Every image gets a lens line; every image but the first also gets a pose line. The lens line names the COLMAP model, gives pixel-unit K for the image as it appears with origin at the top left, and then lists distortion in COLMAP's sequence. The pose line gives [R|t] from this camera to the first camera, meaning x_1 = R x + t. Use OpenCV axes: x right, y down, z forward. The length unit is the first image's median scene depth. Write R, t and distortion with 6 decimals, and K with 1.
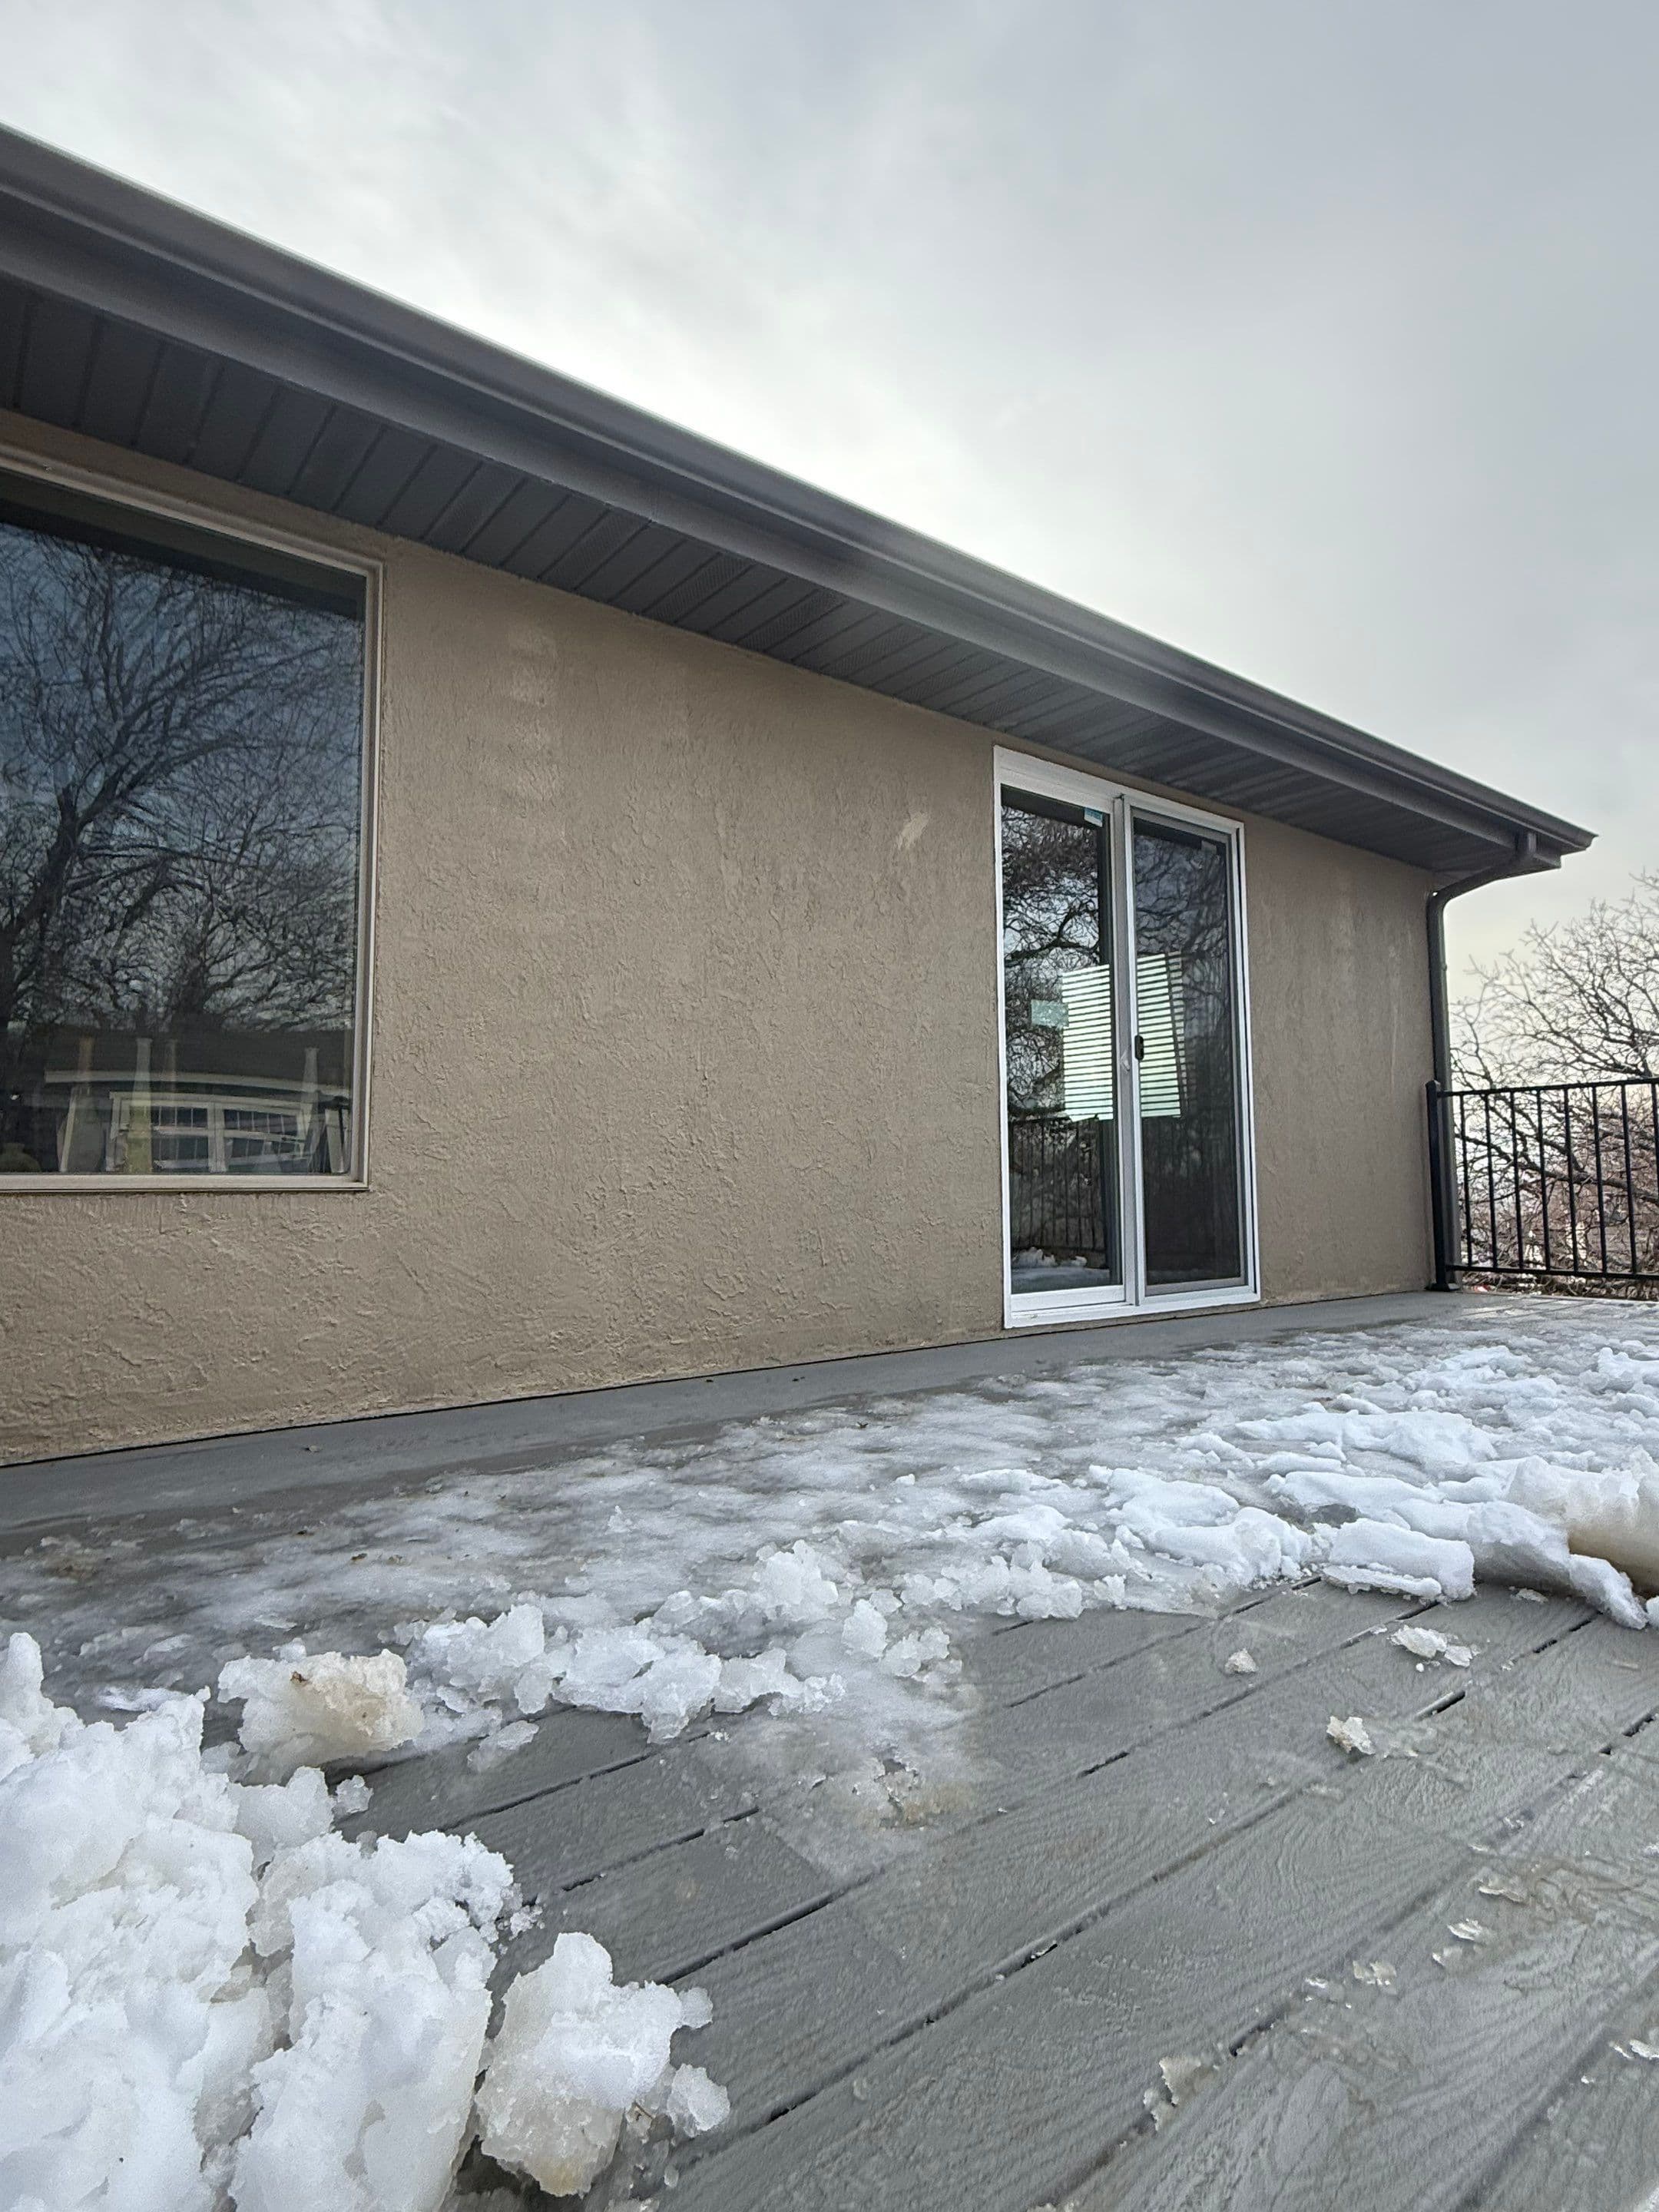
lens RADIAL K [[1165.7, 0, 836.1], [0, 1165.7, 1120.1], [0, 0, 1]] dist [0.000087, 0.002832]
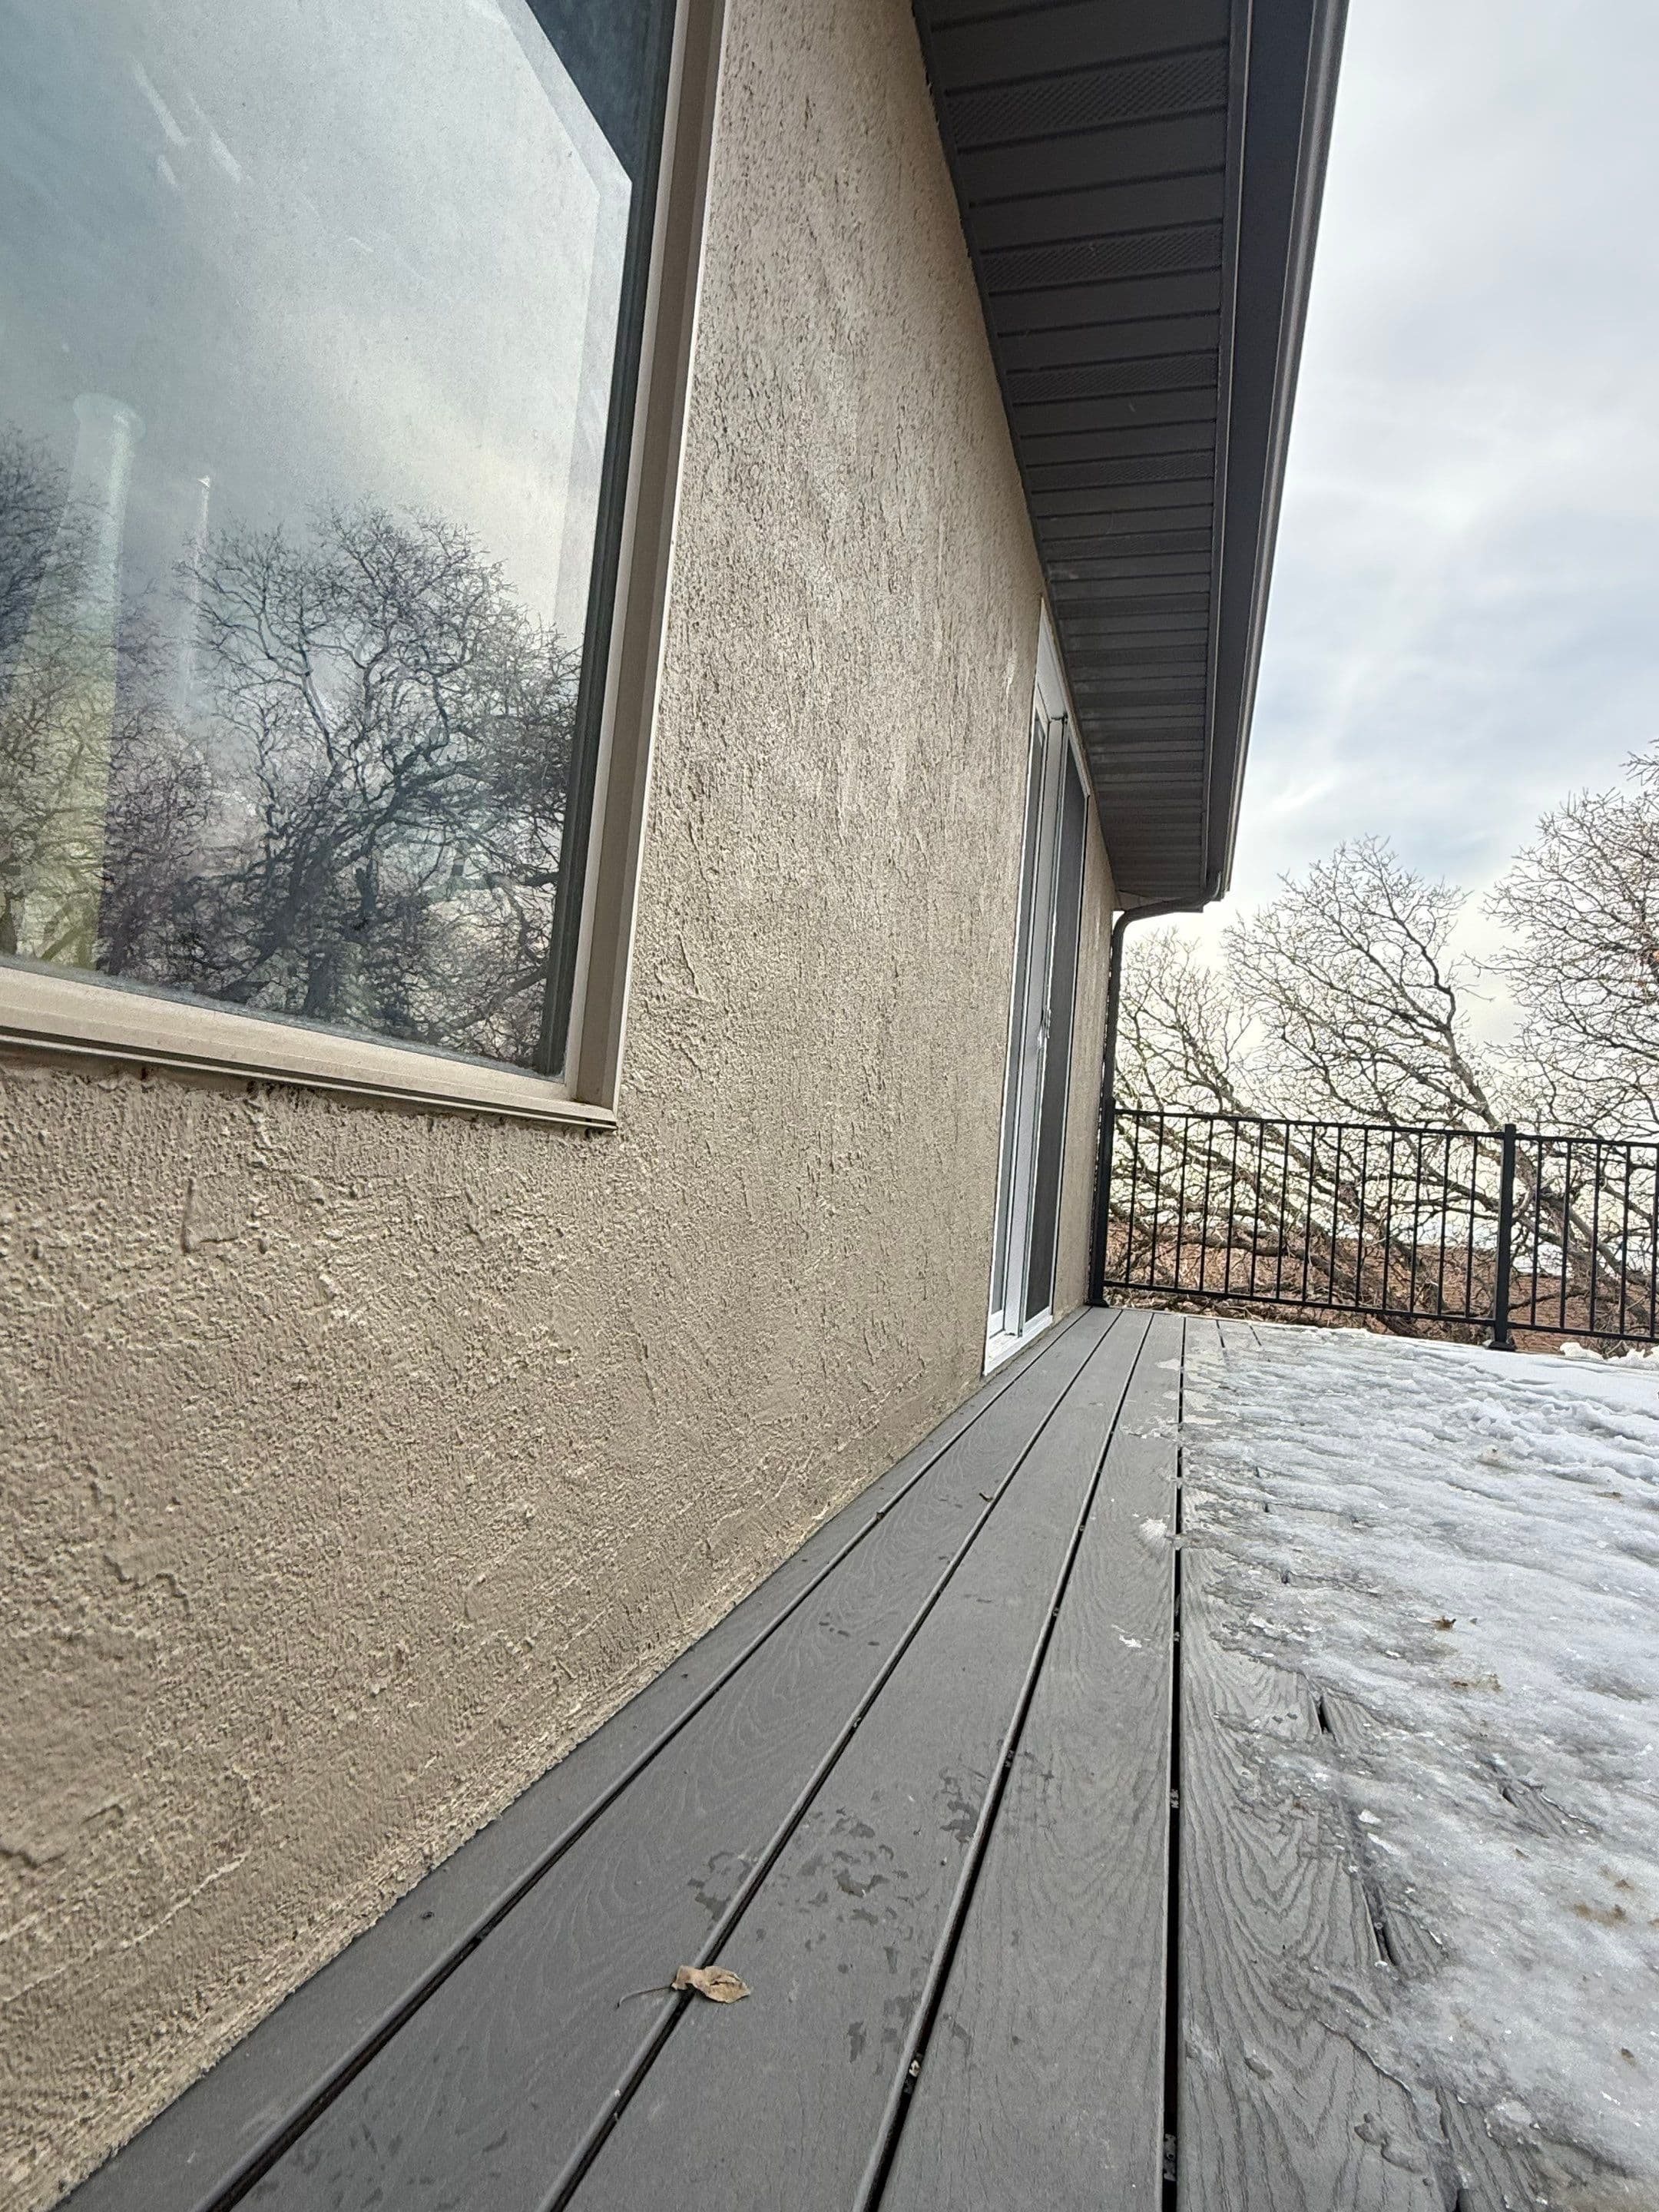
lens RADIAL K [[1165.7, 0, 836.1], [0, 1165.7, 1120.1], [0, 0, 1]] dist [0.000087, 0.002832]
pose [[0.803366, 0.110176, 0.585205, -0.558880], [-0.132347, 0.991191, -0.004925, 0.050021], [-0.580593, -0.073493, 0.810871, 0.670434]]
